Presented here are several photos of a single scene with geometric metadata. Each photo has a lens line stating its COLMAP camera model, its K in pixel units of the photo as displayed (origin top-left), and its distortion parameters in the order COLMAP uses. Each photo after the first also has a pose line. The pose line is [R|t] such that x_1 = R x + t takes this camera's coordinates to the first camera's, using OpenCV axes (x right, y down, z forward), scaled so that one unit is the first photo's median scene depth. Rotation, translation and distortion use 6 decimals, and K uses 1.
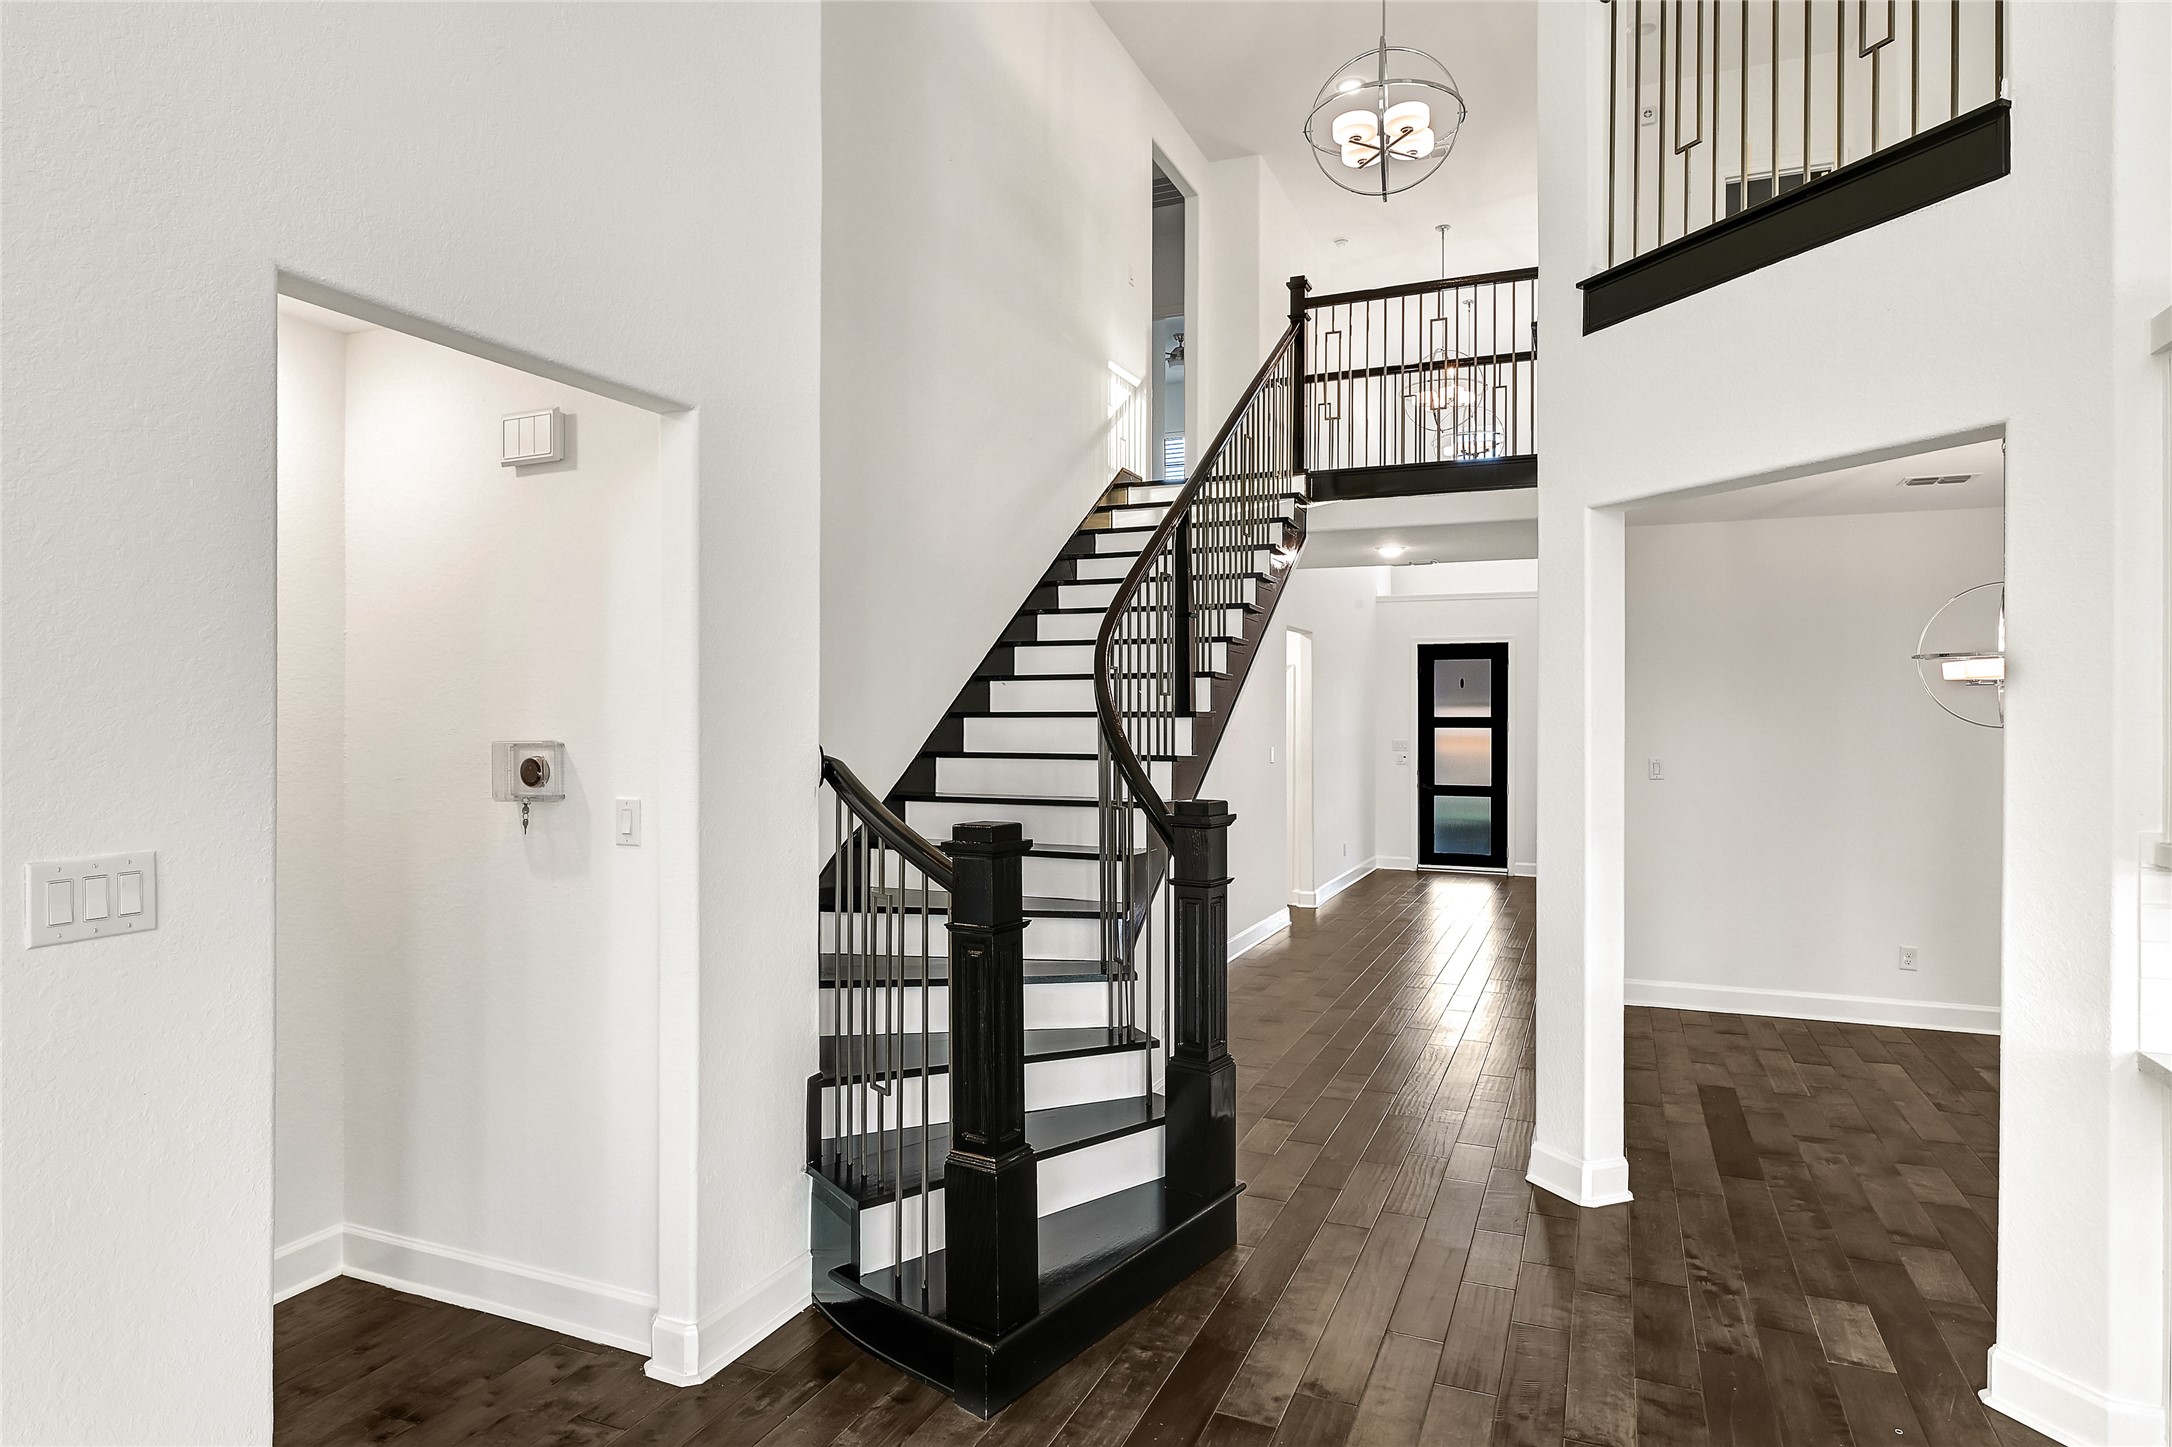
lens RADIAL K [[1222.4, 0, 1063.3], [0, 1222.4, 714.7], [0, 0, 1]] dist [0.003214, 0.000703]
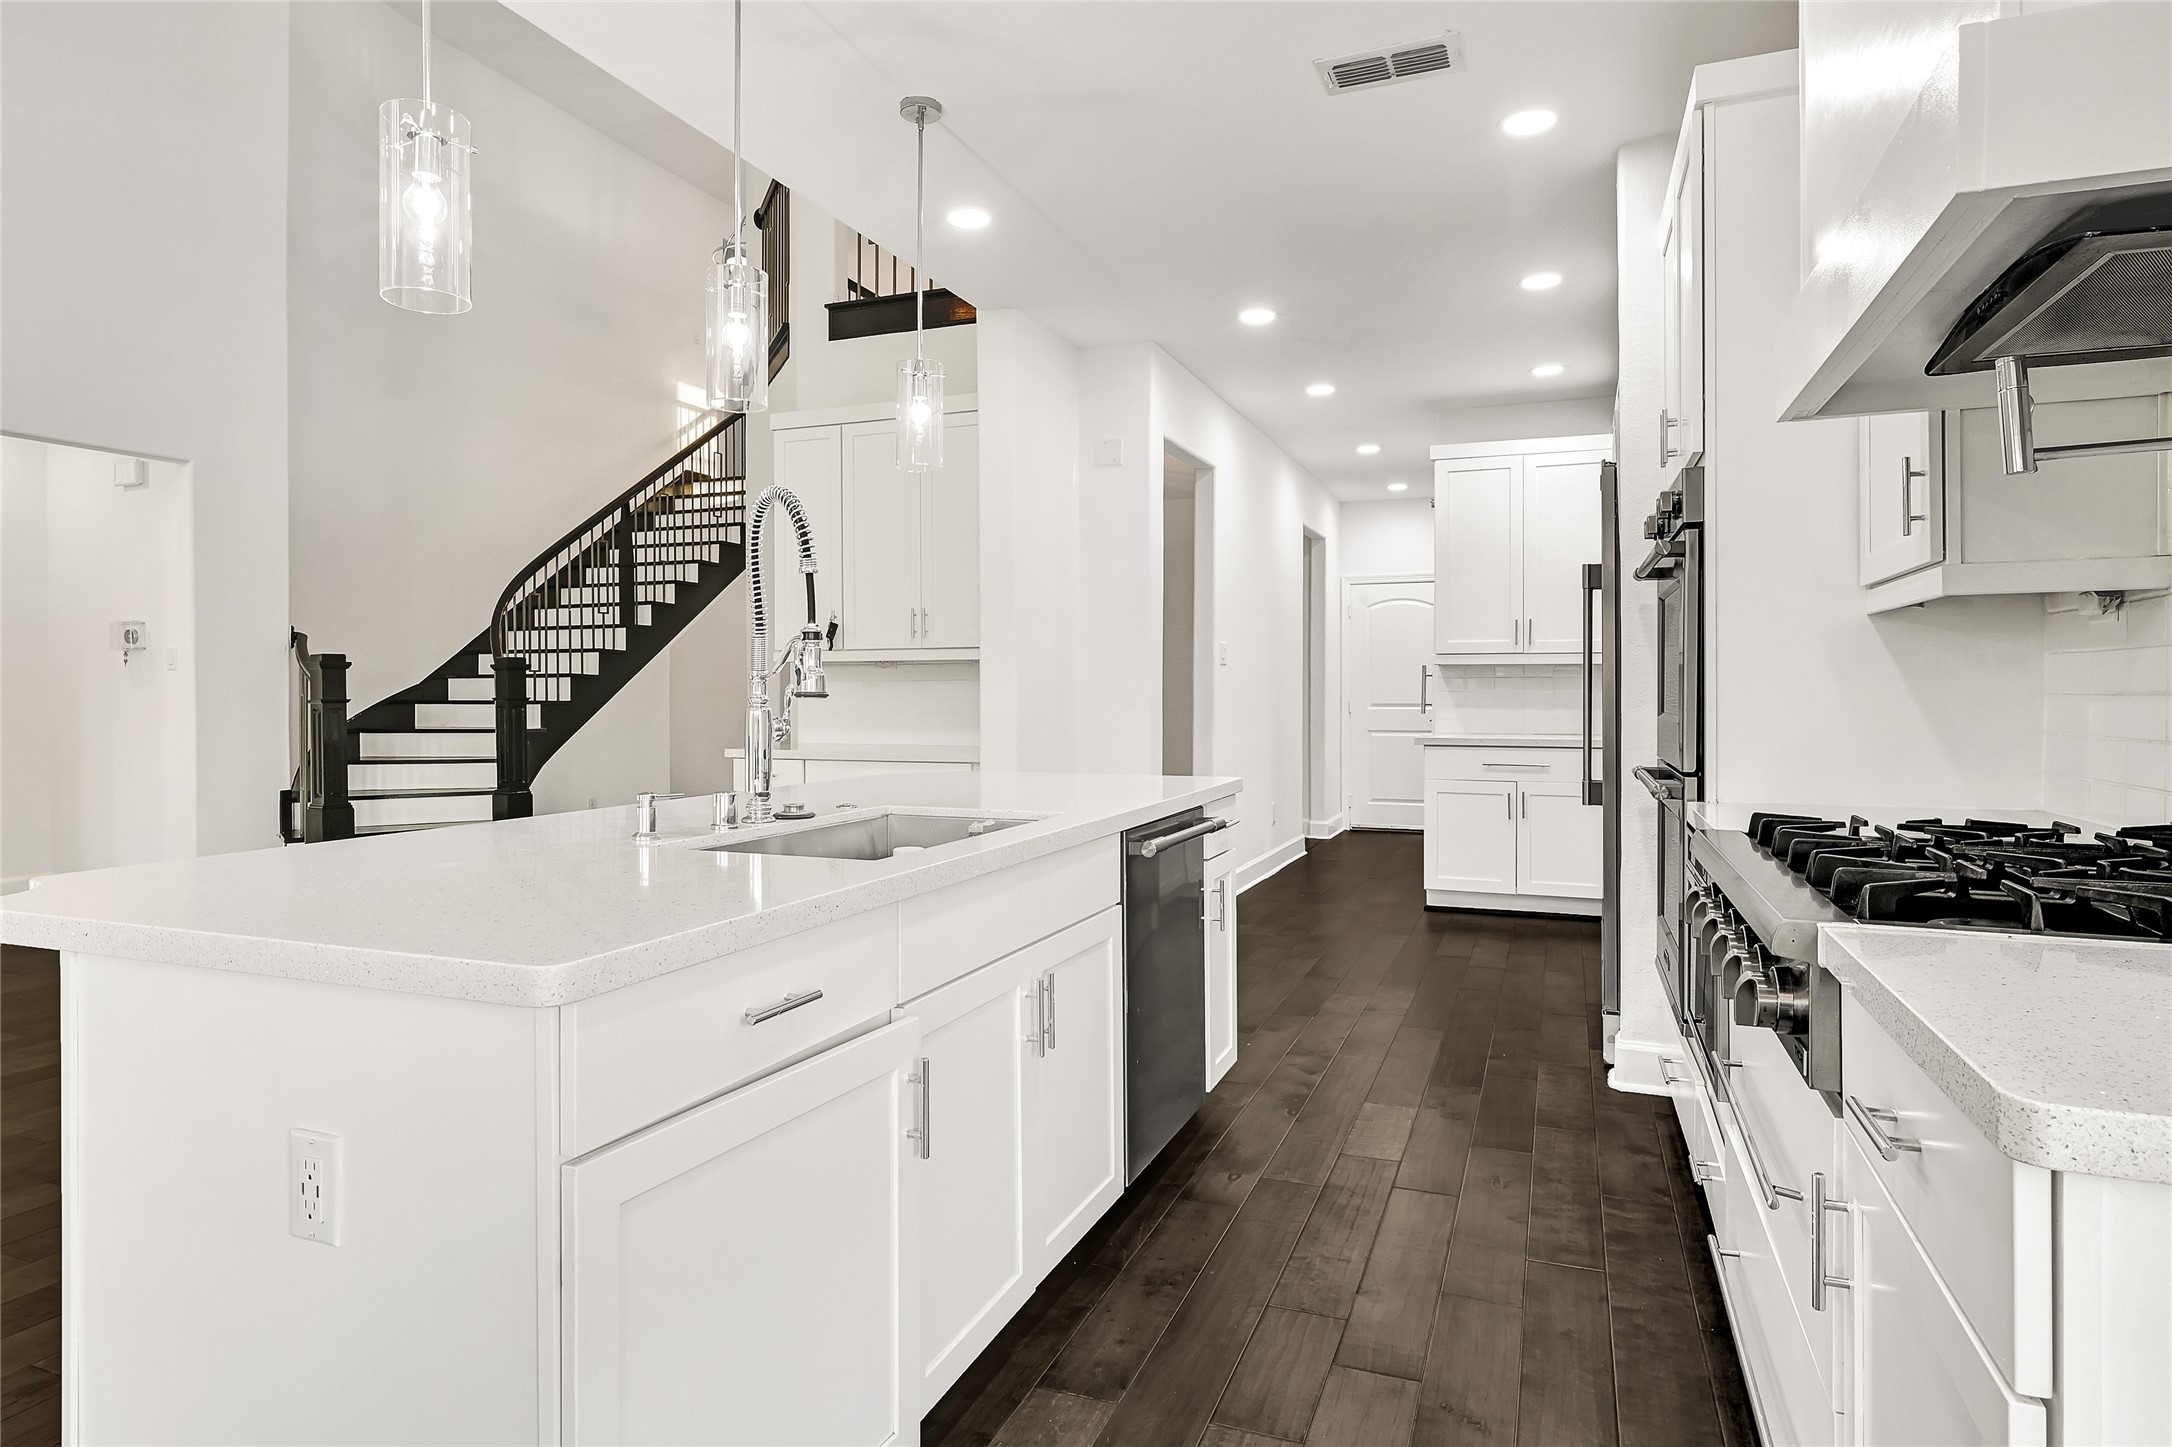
lens RADIAL K [[1222.4, 0, 1087.8], [0, 1222.4, 692.1], [0, 0, 1]] dist [0.003214, 0.000703]
pose [[0.999405, -0.004528, 0.034206, 0.519342], [0.004367, 0.999979, 0.004766, 0.065369], [-0.034227, -0.004614, 0.999403, -0.521729]]
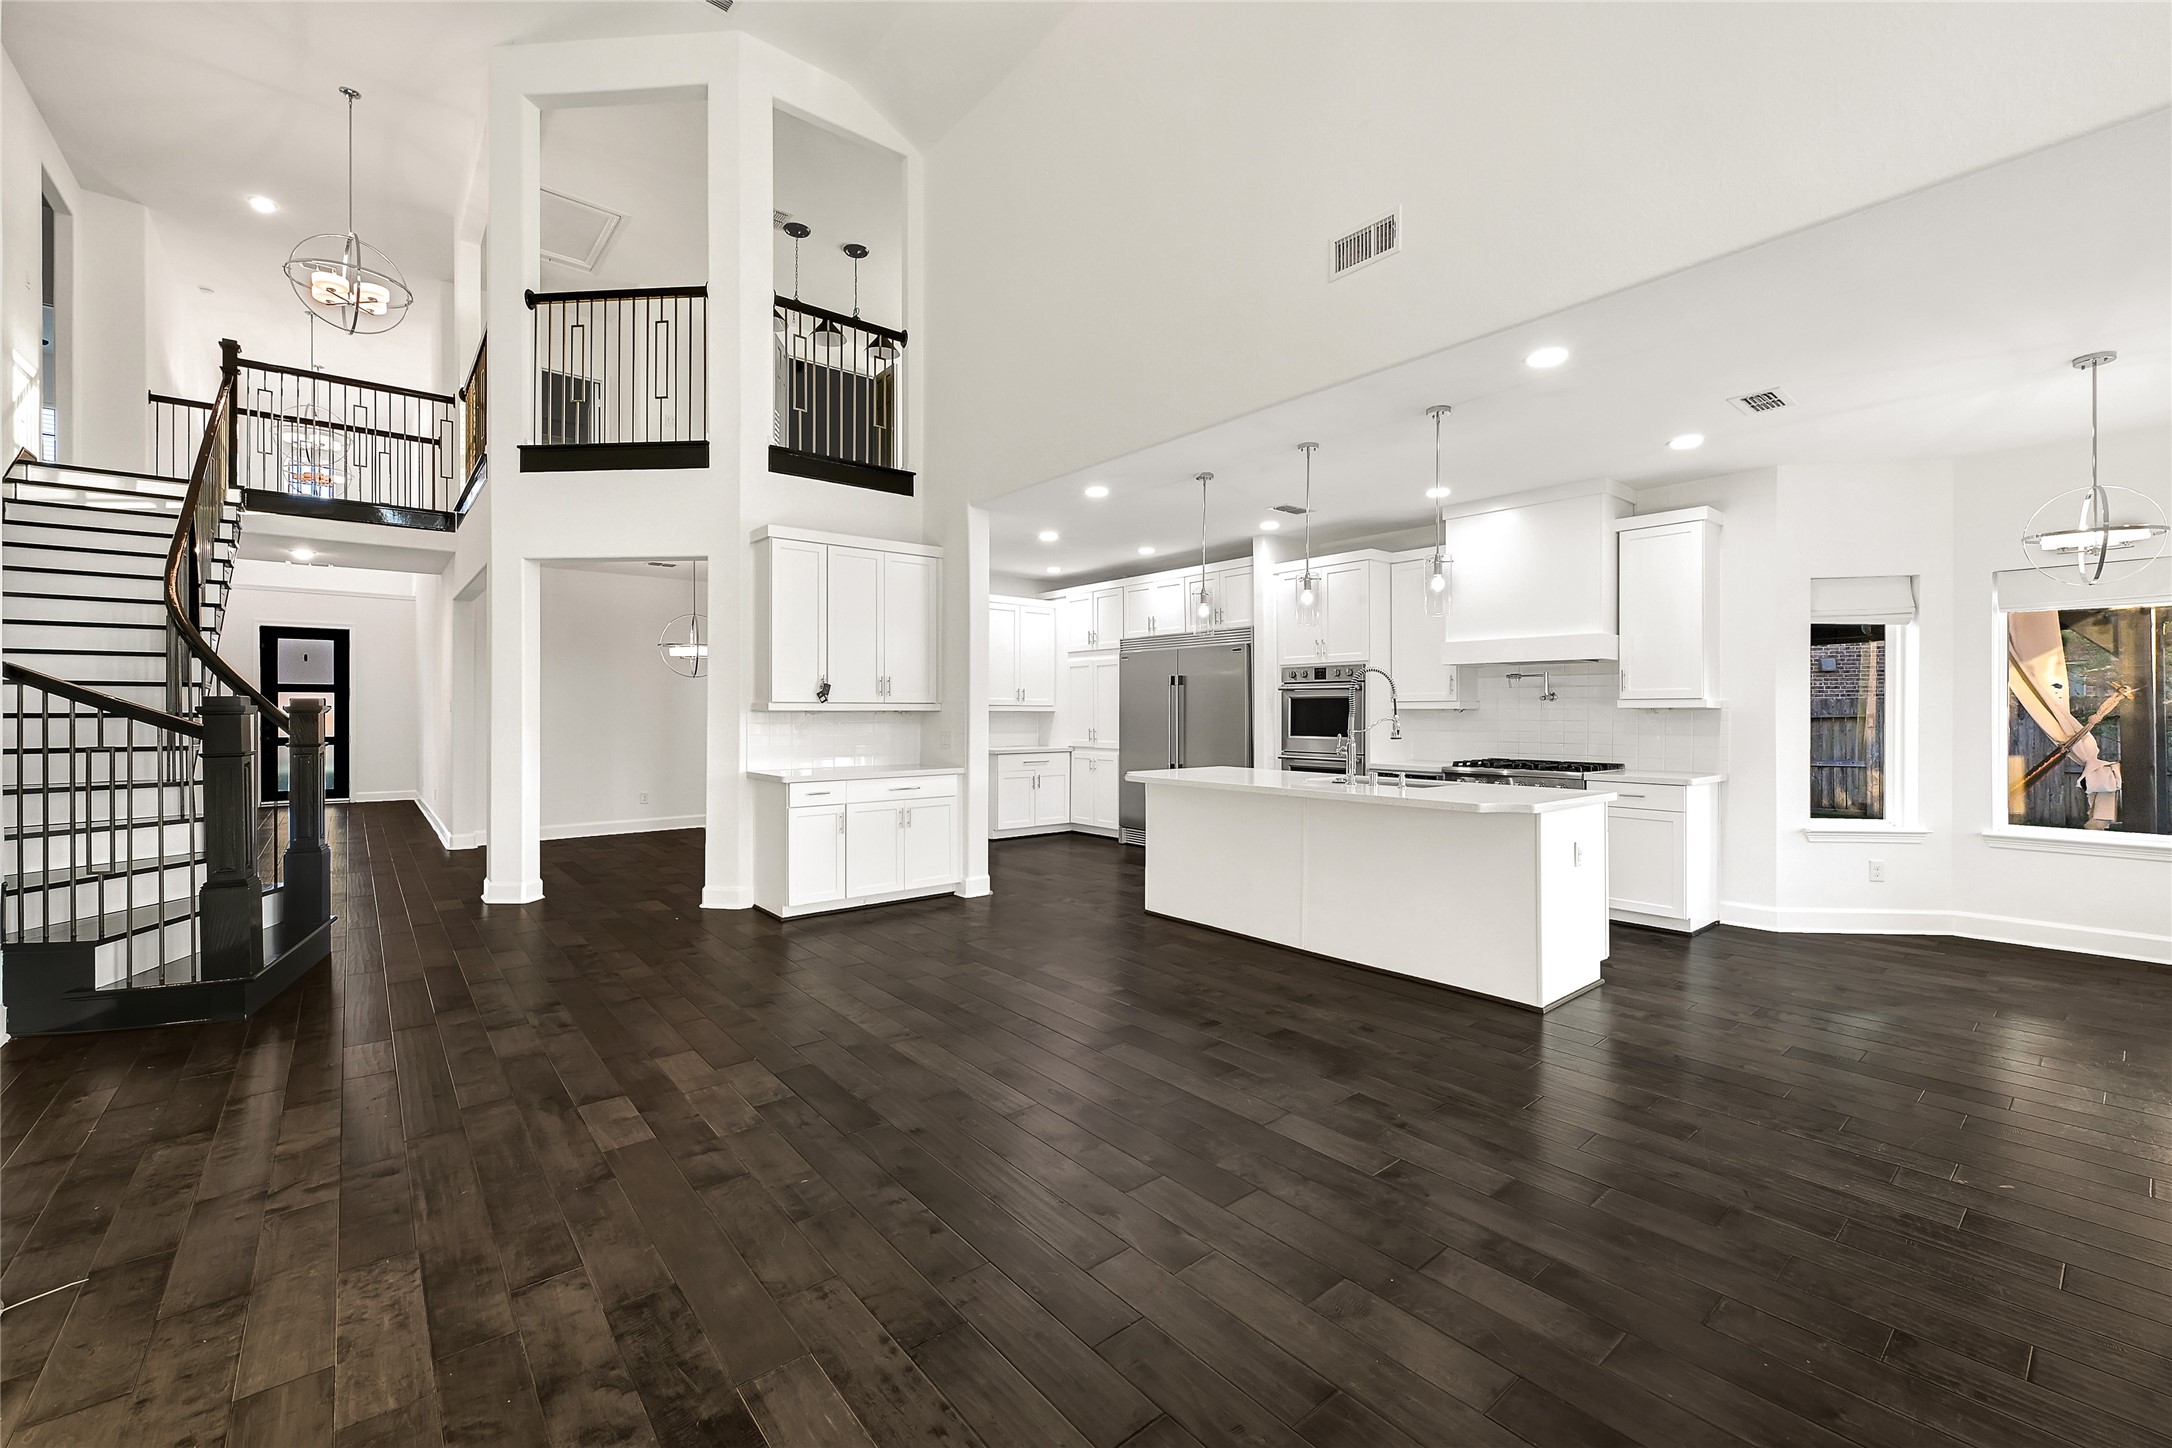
lens RADIAL K [[889.9, 0, 1107.5], [0, 889.9, 706.4], [0, 0, 1]] dist [0.004771, 0.000421]
pose [[0.432113, -0.000192, 0.901820, -0.284171], [-0.002230, 0.999997, 0.001281, 0.040716], [-0.901817, -0.002565, 0.432111, -0.297664]]
